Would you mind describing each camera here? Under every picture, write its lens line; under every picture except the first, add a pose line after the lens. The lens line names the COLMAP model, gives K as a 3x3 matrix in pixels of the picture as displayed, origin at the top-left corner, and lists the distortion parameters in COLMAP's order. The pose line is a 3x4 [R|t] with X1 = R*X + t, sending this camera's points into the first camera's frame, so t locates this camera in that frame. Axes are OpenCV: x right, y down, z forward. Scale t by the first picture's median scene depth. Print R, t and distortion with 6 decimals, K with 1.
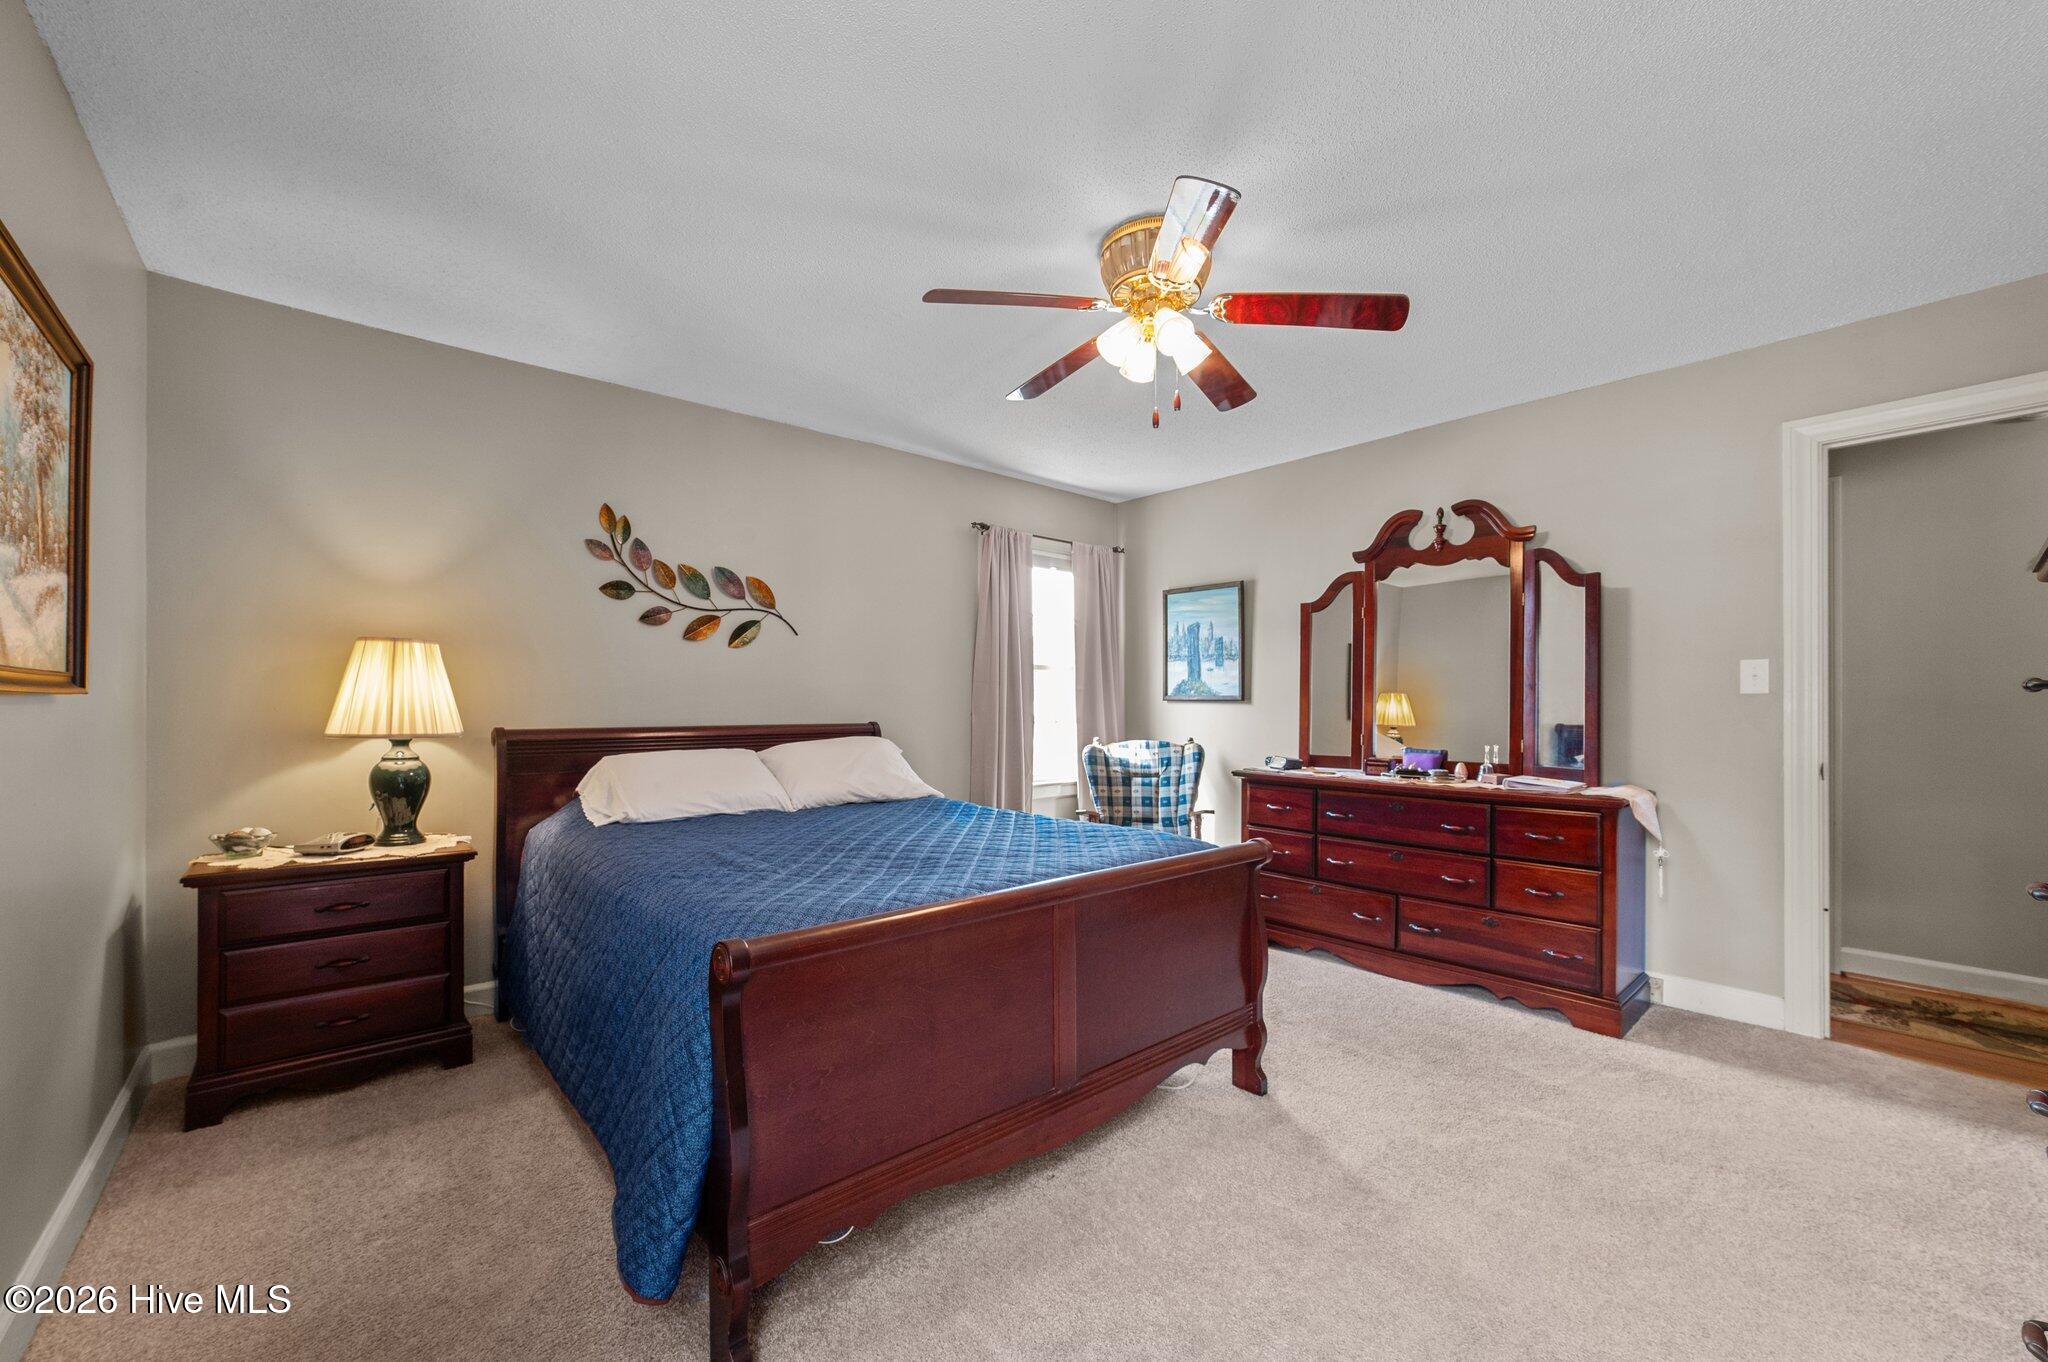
lens RADIAL K [[789.8, 0, 1022.9], [0, 789.8, 700.7], [0, 0, 1]] dist [-0.021115, 0.002696]
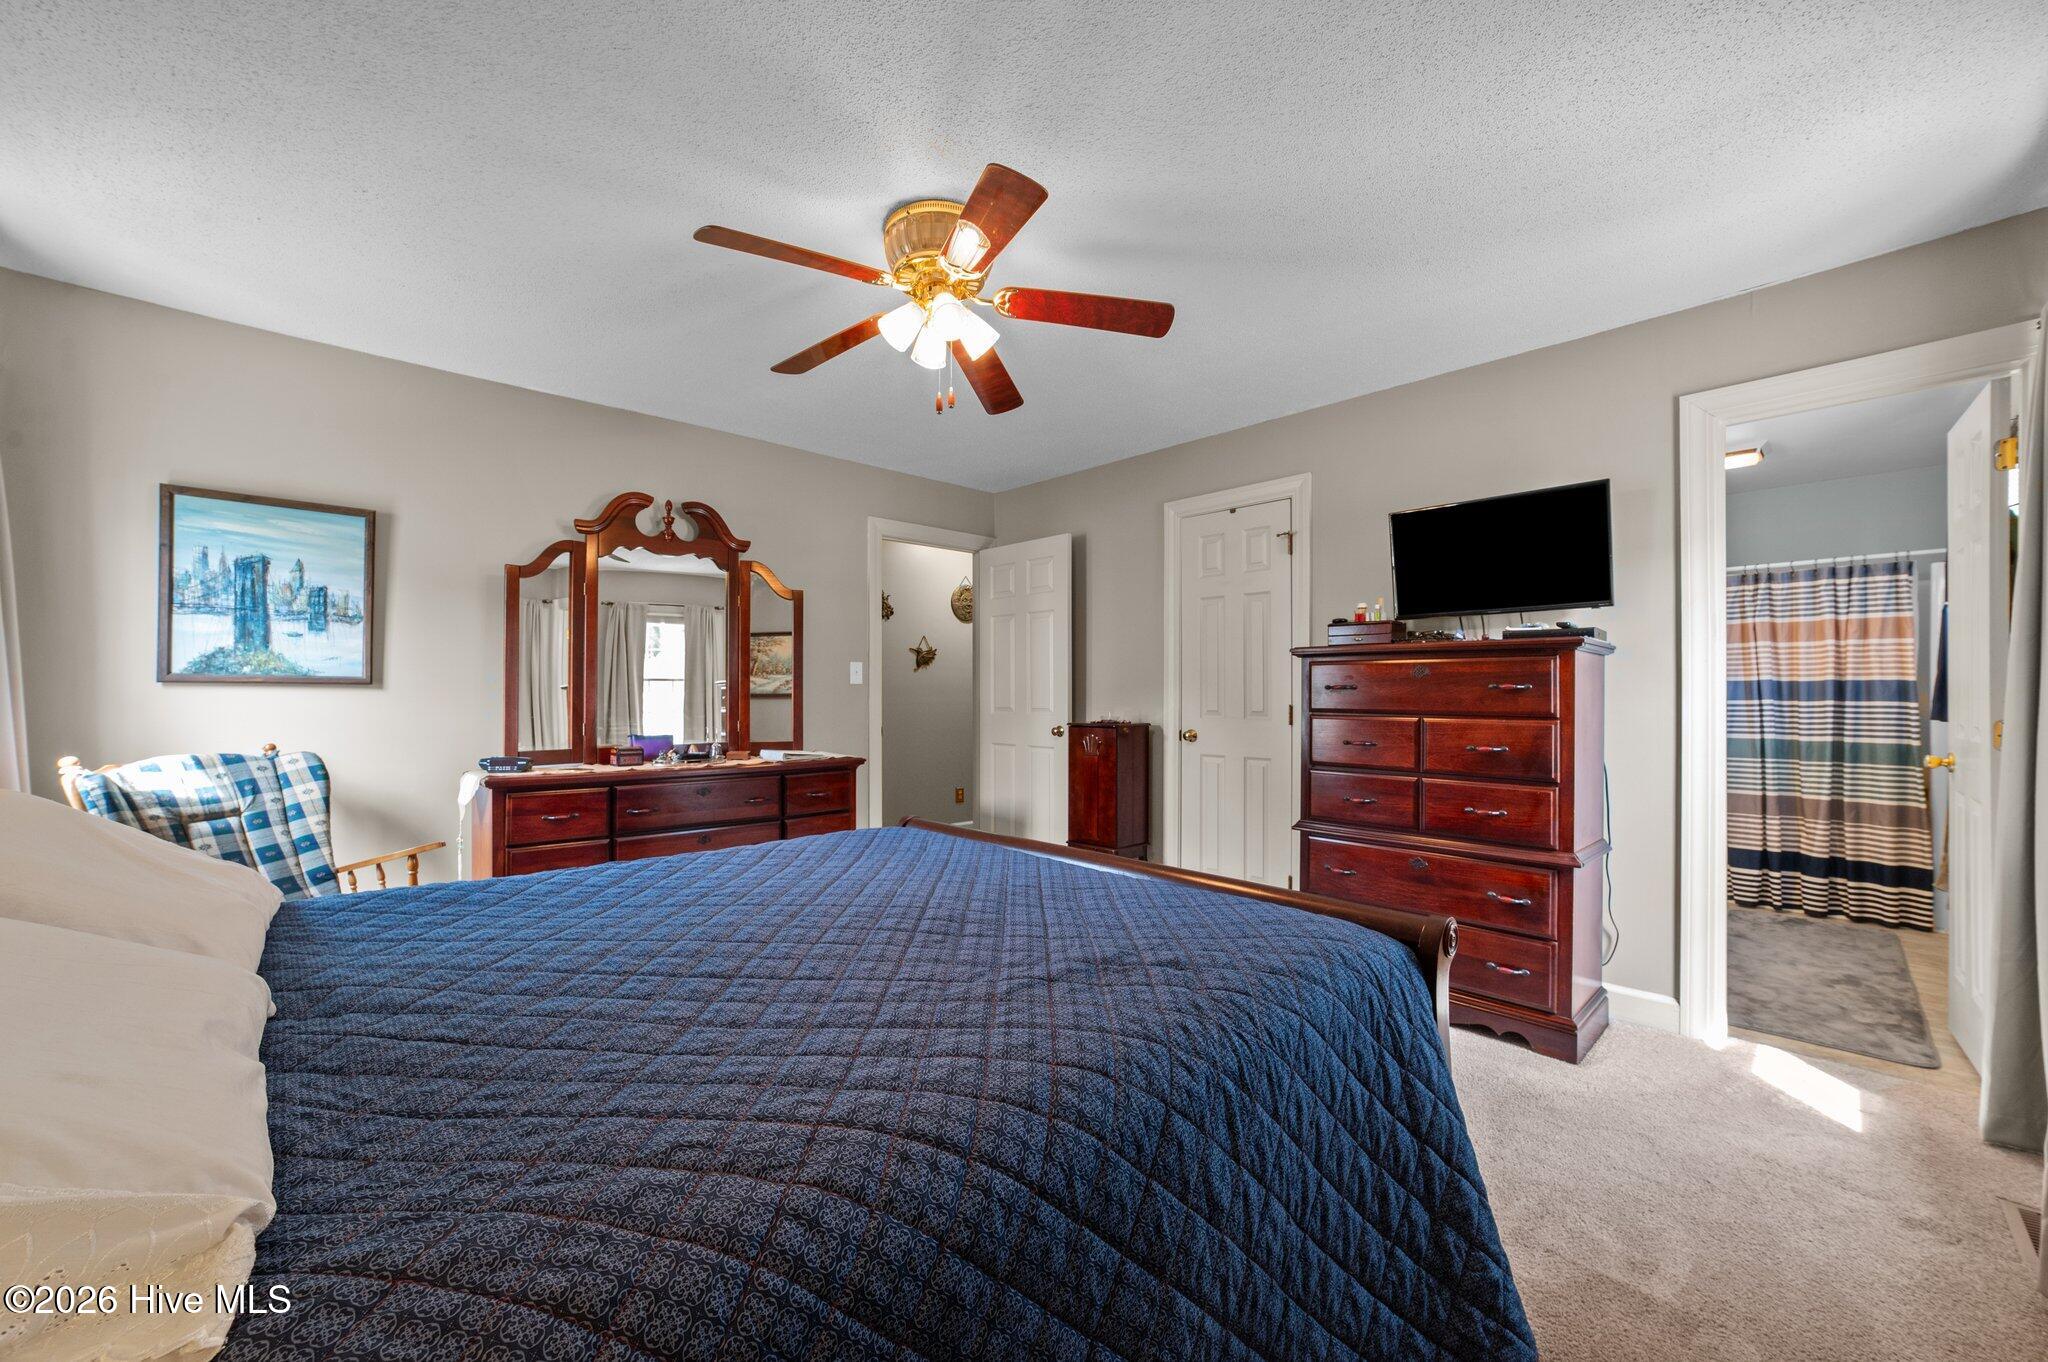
lens RADIAL K [[789.8, 0, 1022.6], [0, 789.8, 683.2], [0, 0, 1]] dist [-0.021115, 0.002696]
pose [[-0.016122, 0.011997, 0.999798, -0.404129], [-0.002602, 0.999924, -0.012041, 0.005550], [-0.999867, -0.002796, -0.016089, 0.437526]]
